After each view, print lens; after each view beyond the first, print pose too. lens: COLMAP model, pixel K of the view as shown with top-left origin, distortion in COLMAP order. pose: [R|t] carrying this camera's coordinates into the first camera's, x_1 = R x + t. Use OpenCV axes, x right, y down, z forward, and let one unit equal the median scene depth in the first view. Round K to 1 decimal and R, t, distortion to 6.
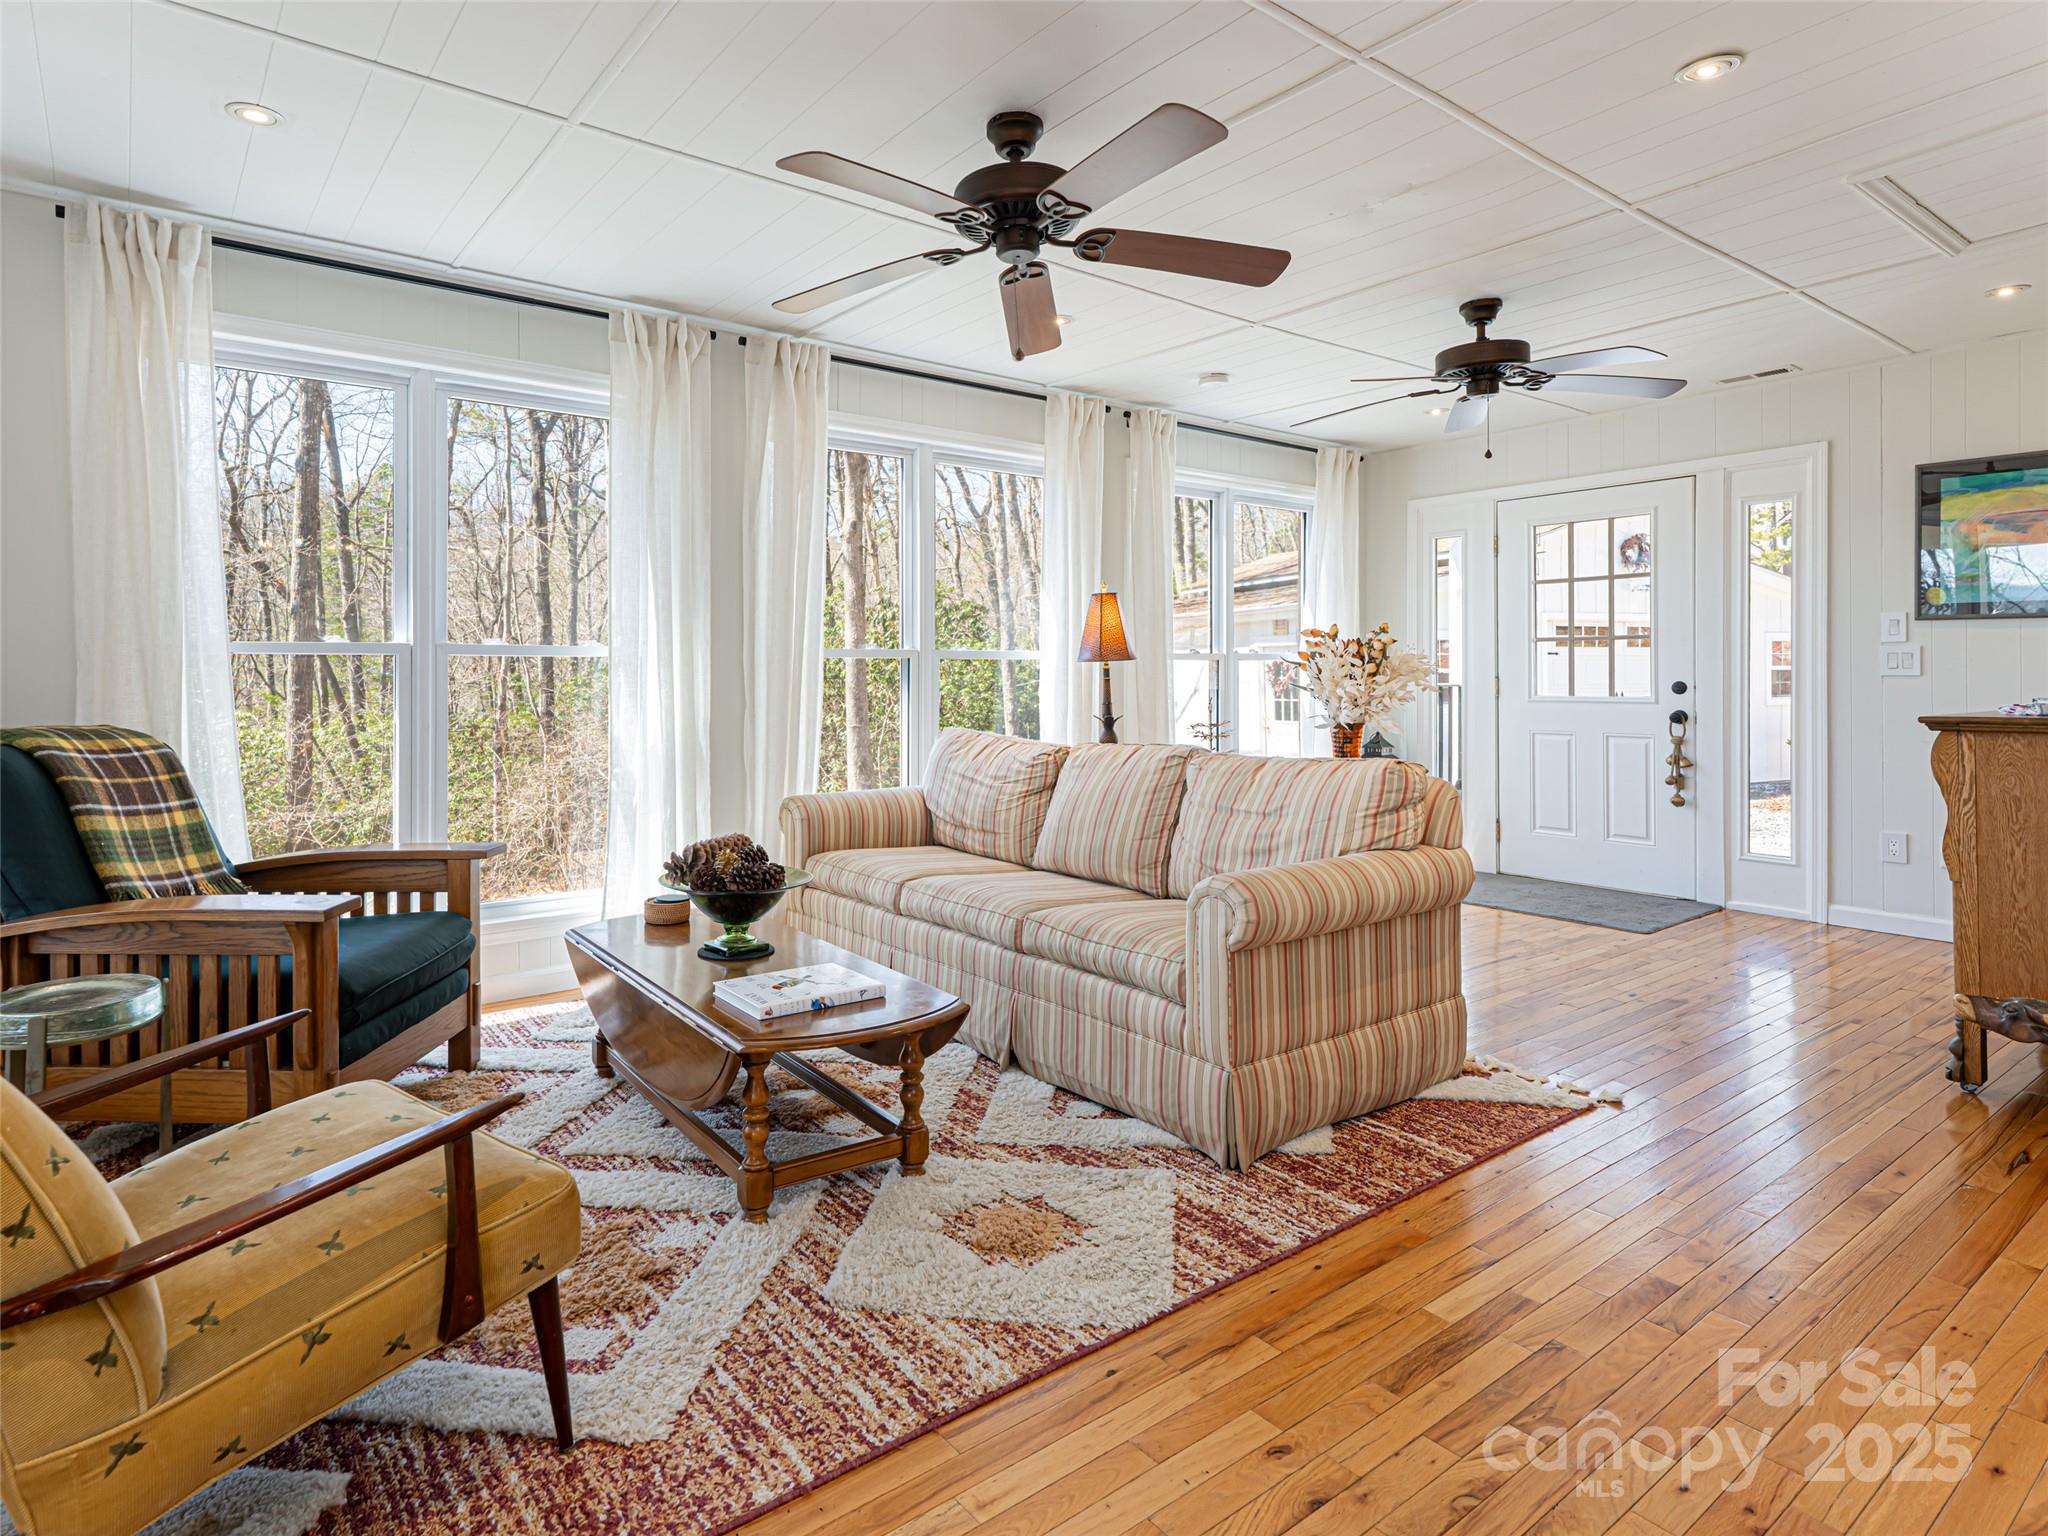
lens RADIAL K [[1050.4, 0, 868.0], [0, 1050.4, 670.1], [0, 0, 1]] dist [0.006681, -0.000367]
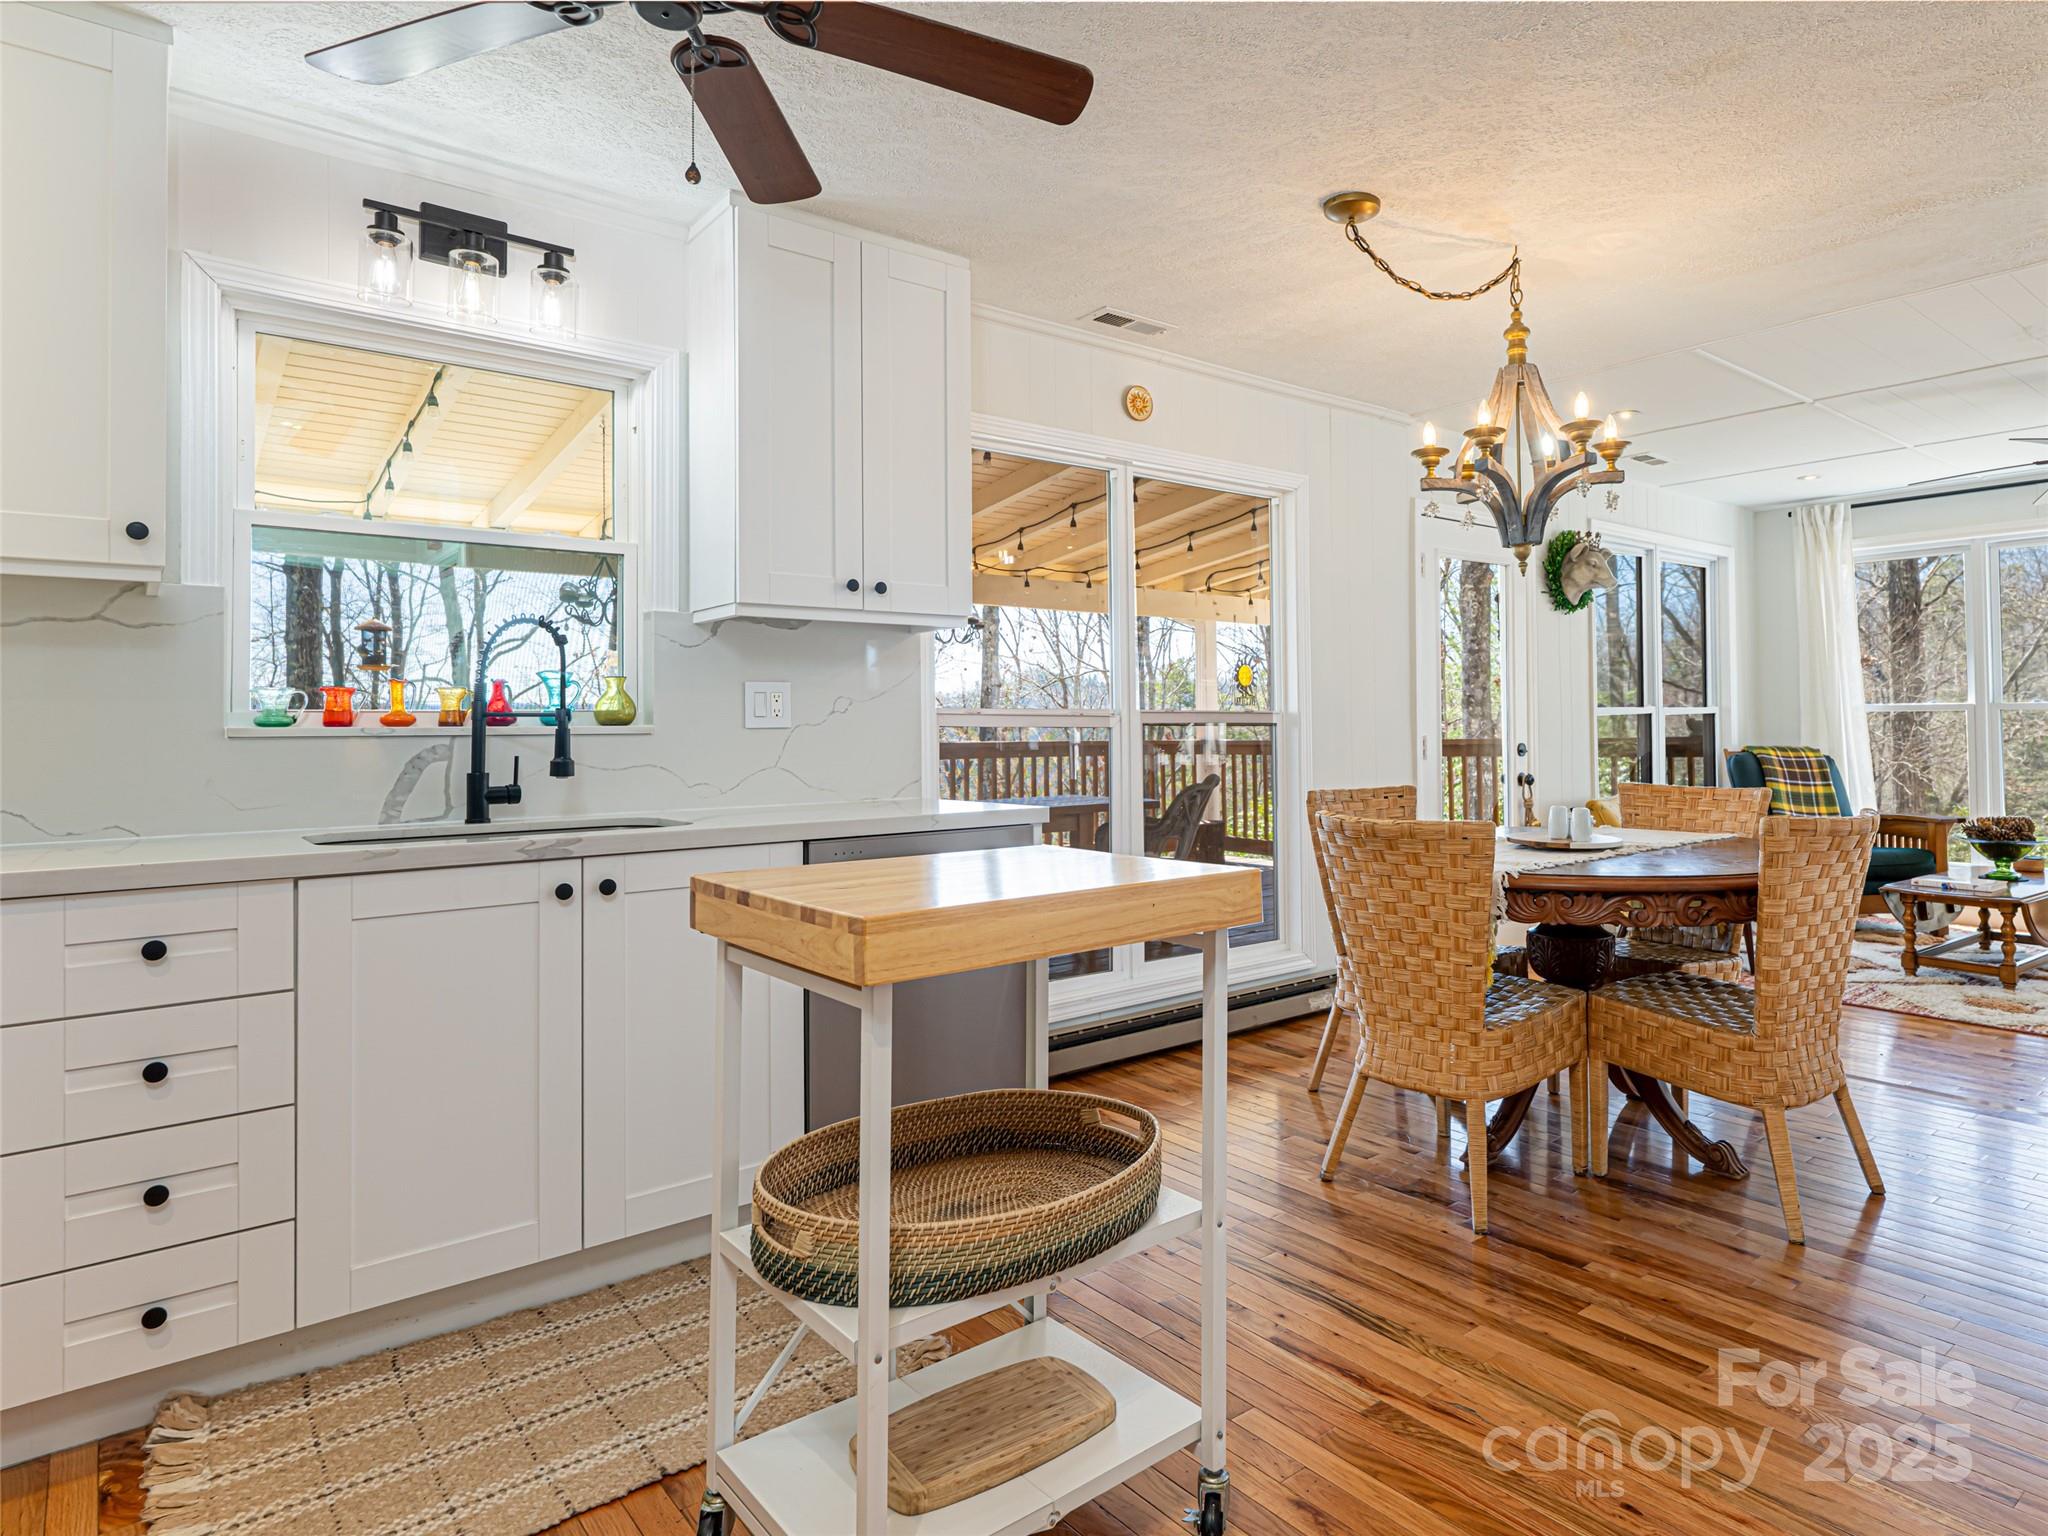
lens RADIAL K [[1173.5, 0, 1137.3], [0, 1173.5, 698.5], [0, 0, 1]] dist [-0.003166, 0.001220]
pose [[0.070747, -0.019470, -0.997304, 1.808372], [0.014033, 0.999730, -0.018522, -0.024388], [0.997396, -0.012685, 0.071001, -0.624691]]
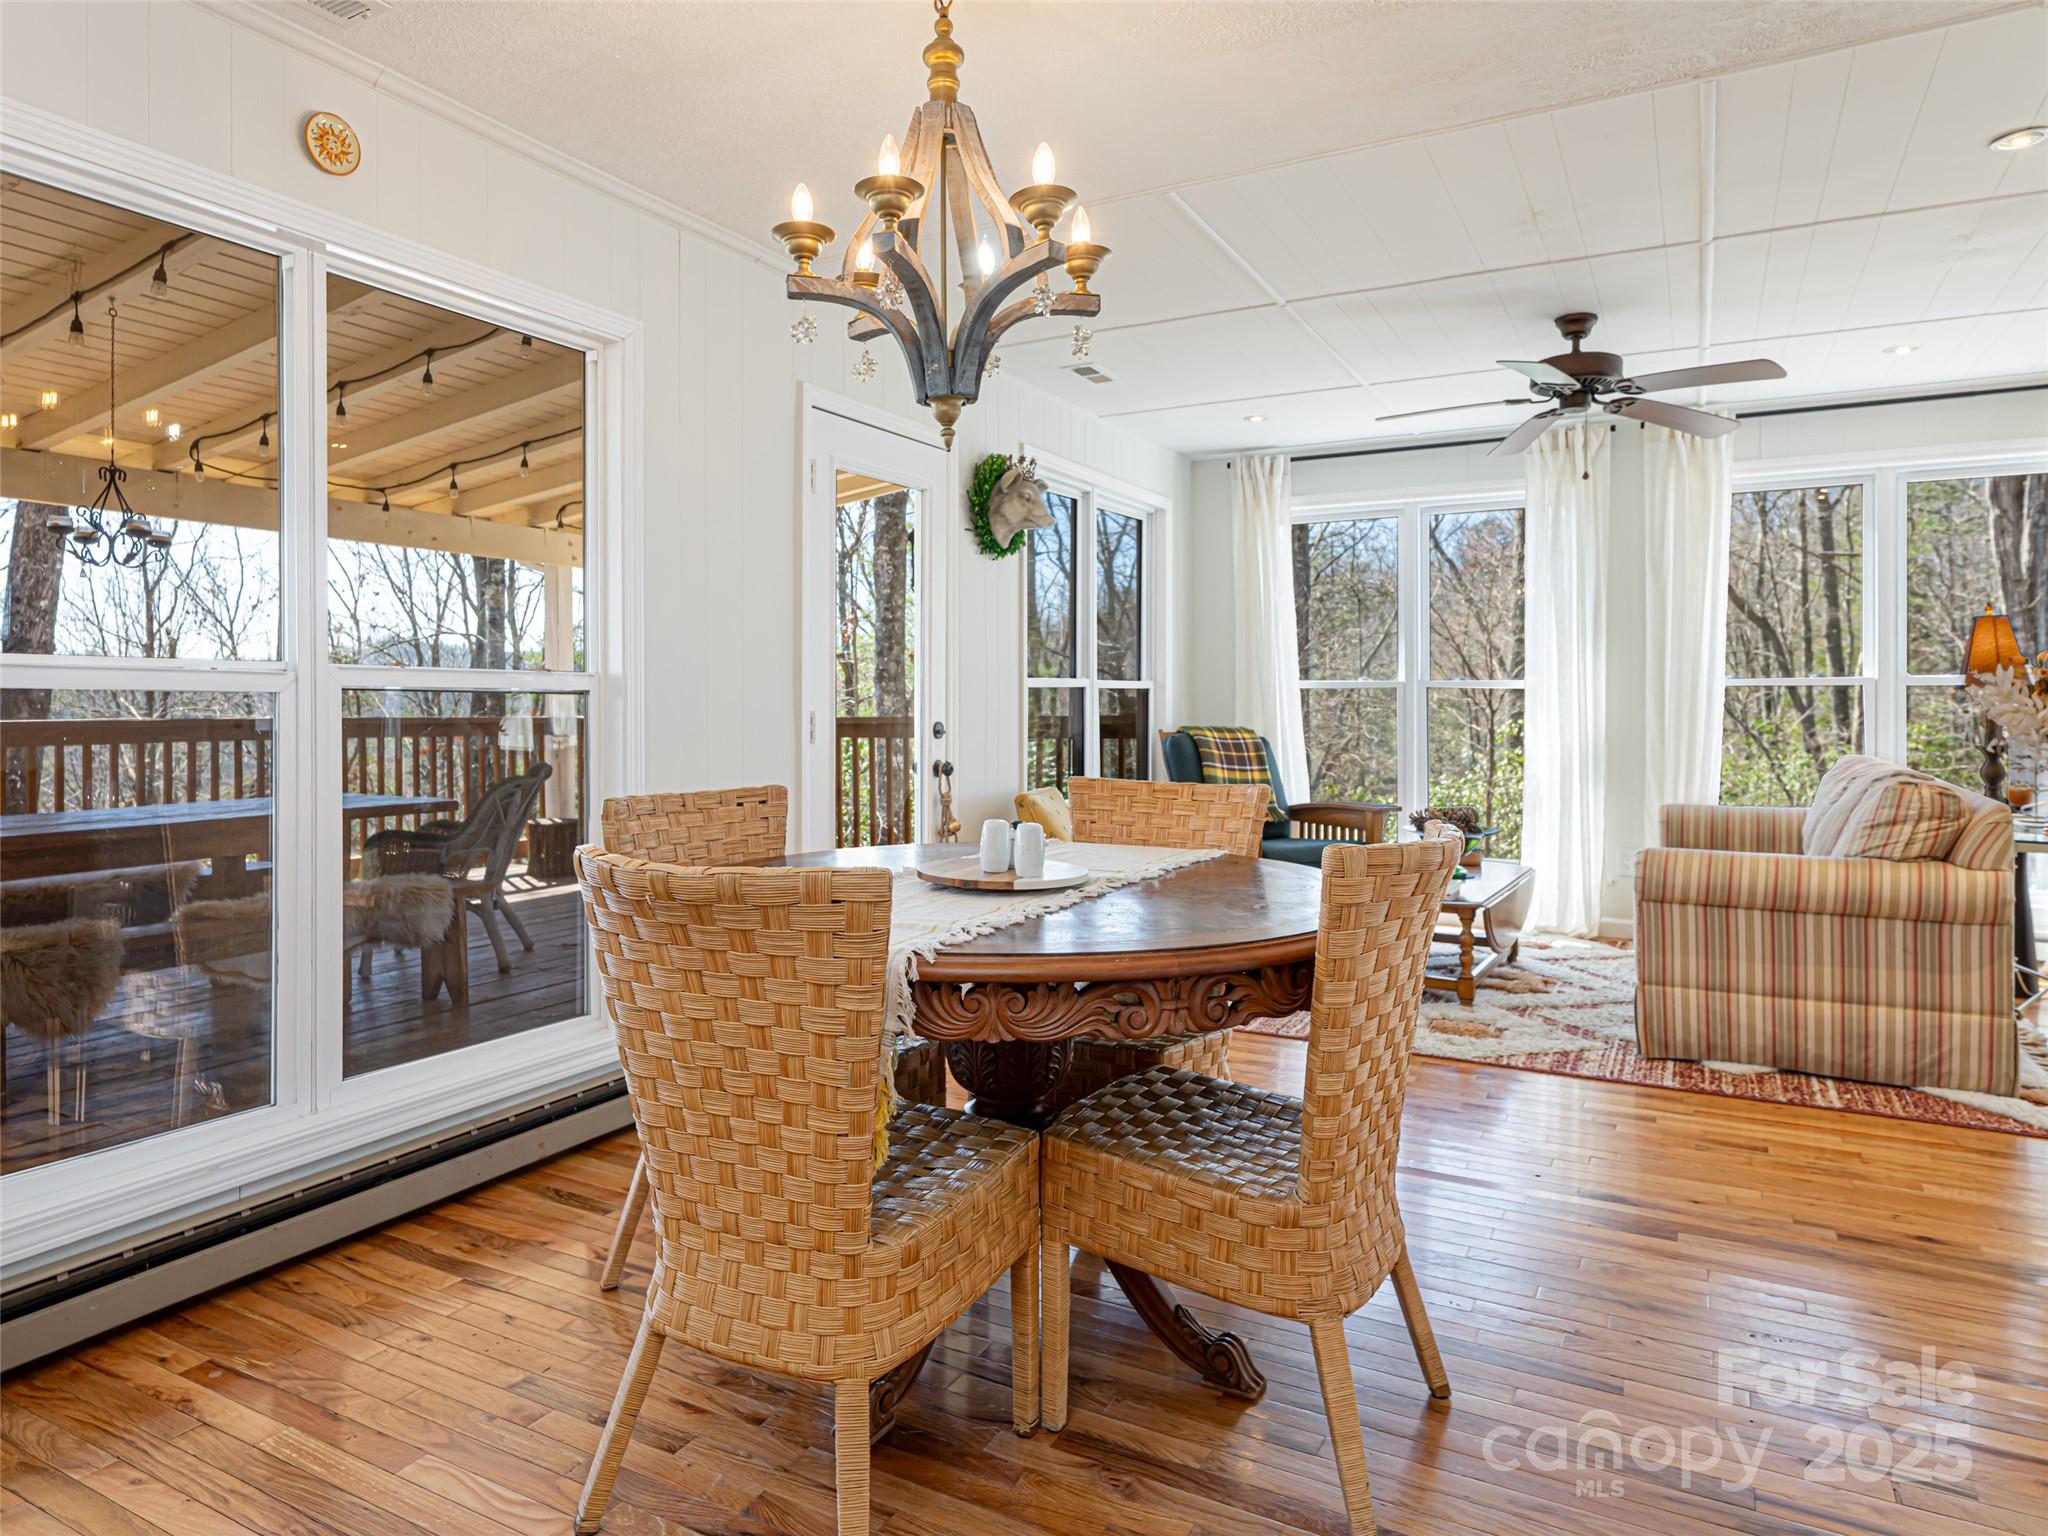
lens RADIAL K [[1173.5, 0, 957.4], [0, 1173.5, 709.1], [0, 0, 1]] dist [-0.003166, 0.001220]
pose [[0.394763, 0.008310, -0.918745, 1.200497], [0.004155, 0.999933, 0.010830, -0.006634], [0.918774, -0.008093, 0.394702, -0.381855]]
